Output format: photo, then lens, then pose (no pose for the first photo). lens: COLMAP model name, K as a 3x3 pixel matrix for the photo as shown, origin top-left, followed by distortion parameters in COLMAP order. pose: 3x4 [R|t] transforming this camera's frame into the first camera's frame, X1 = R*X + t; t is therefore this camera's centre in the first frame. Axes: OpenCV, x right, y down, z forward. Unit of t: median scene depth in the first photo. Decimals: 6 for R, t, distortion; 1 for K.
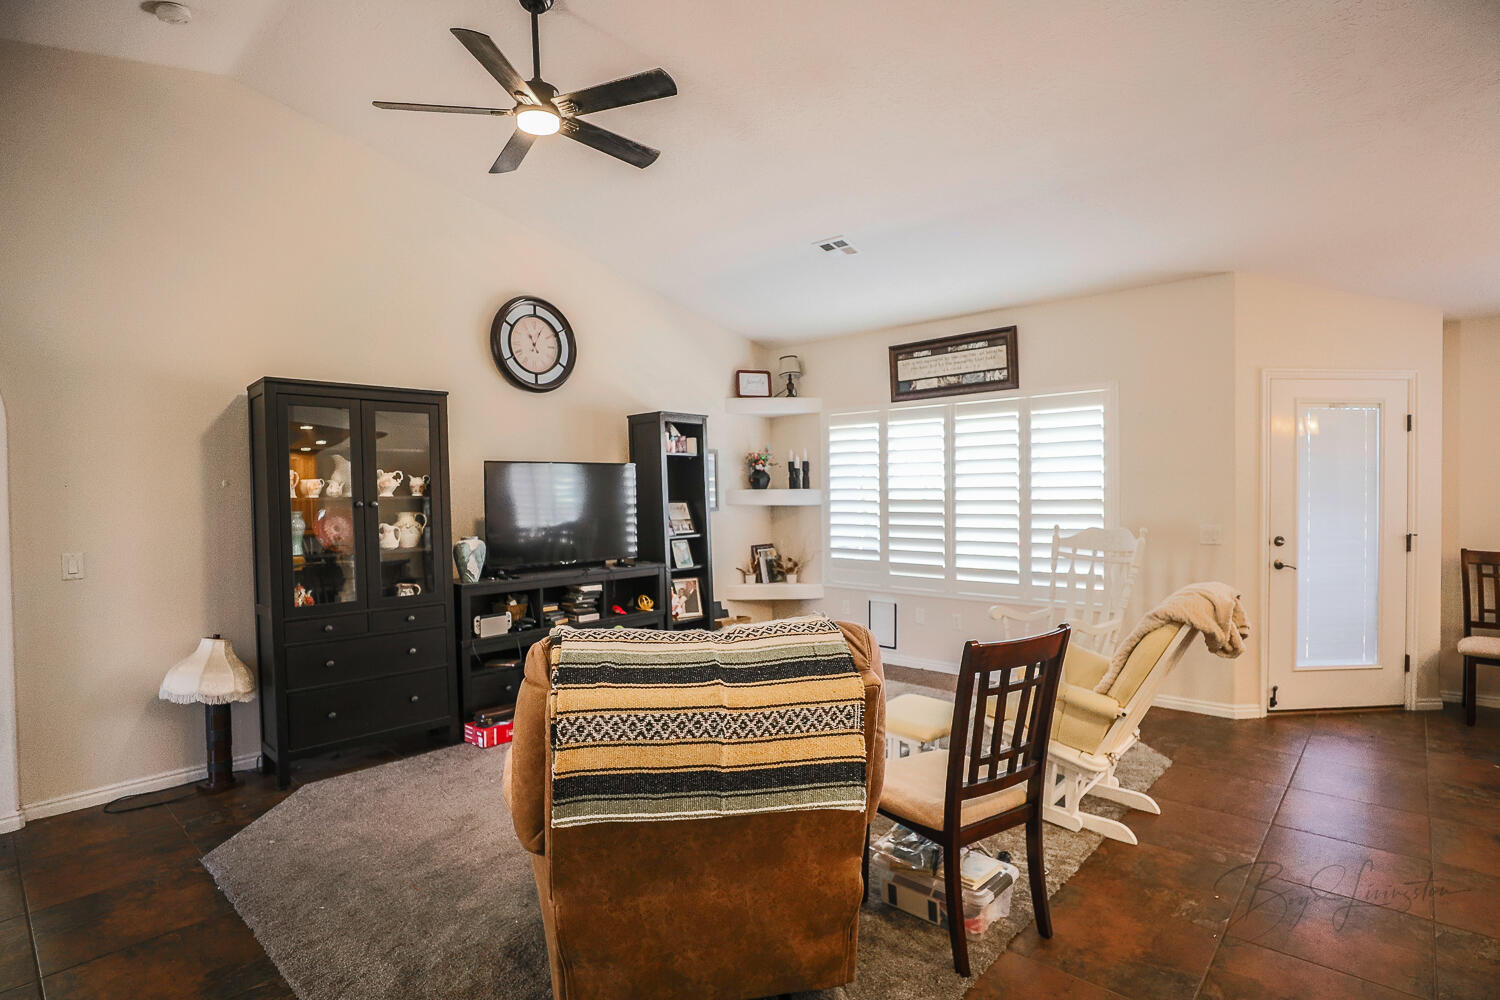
lens RADIAL K [[743.9, 0, 750.0], [0, 743.9, 503.2], [0, 0, 1]] dist [-0.042882, 0.012040]
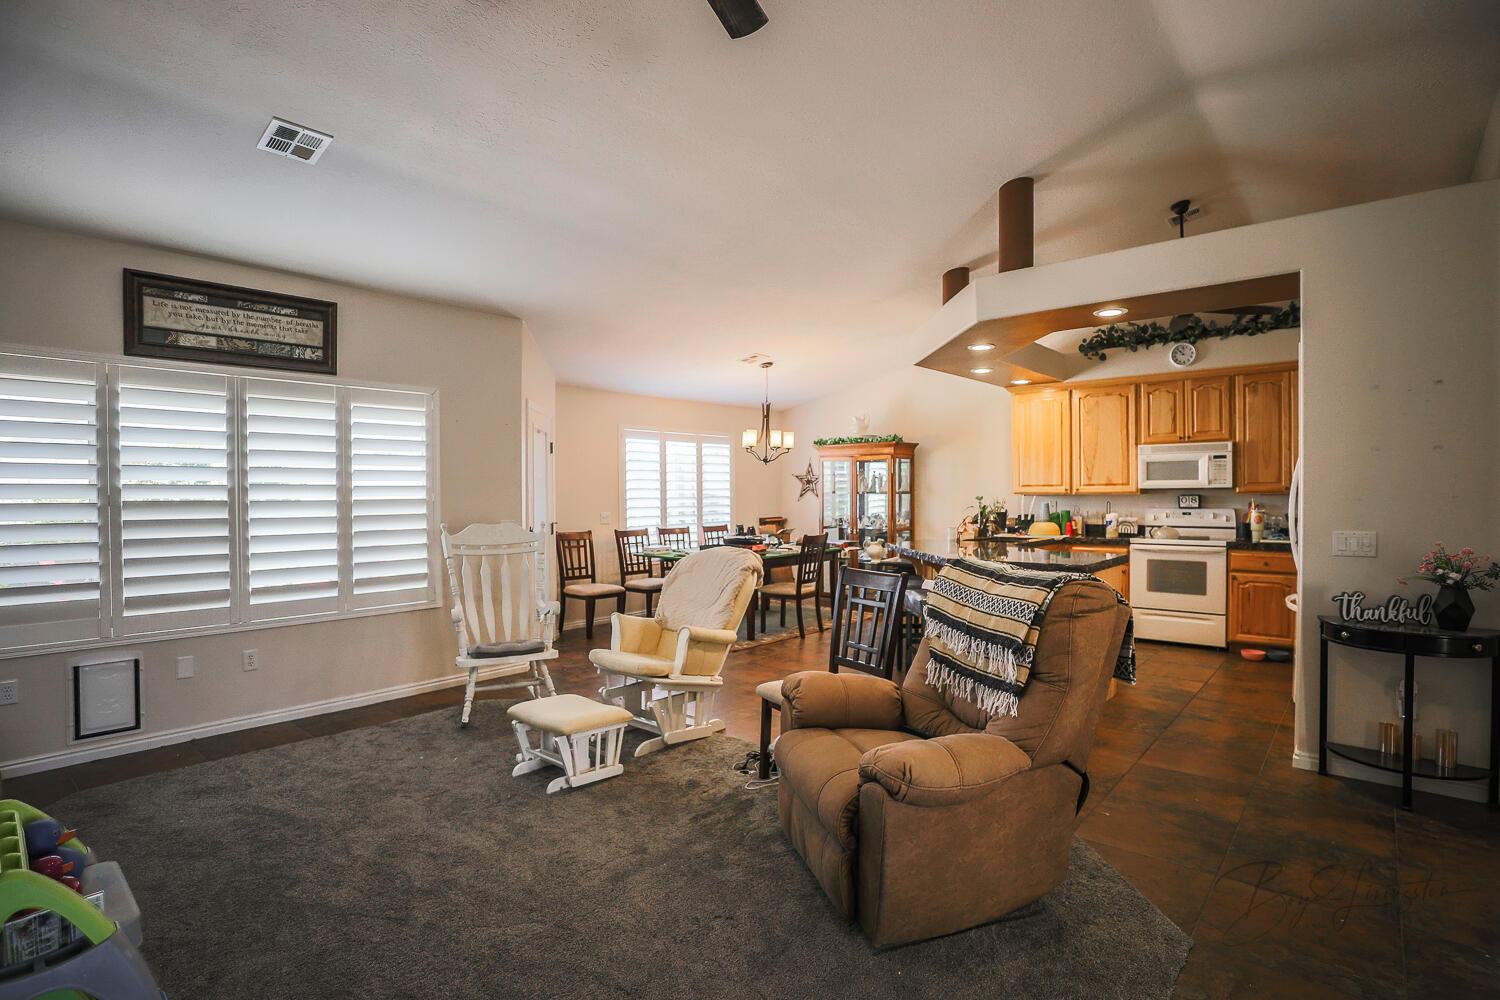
lens RADIAL K [[743.9, 0, 750.0], [0, 743.9, 503.2], [0, 0, 1]] dist [-0.042882, 0.012040]
pose [[-0.025657, -0.001425, 0.999670, -0.499900], [0.019675, 0.999805, 0.001930, 0.006239], [-0.999477, 0.019718, -0.025624, 0.501856]]
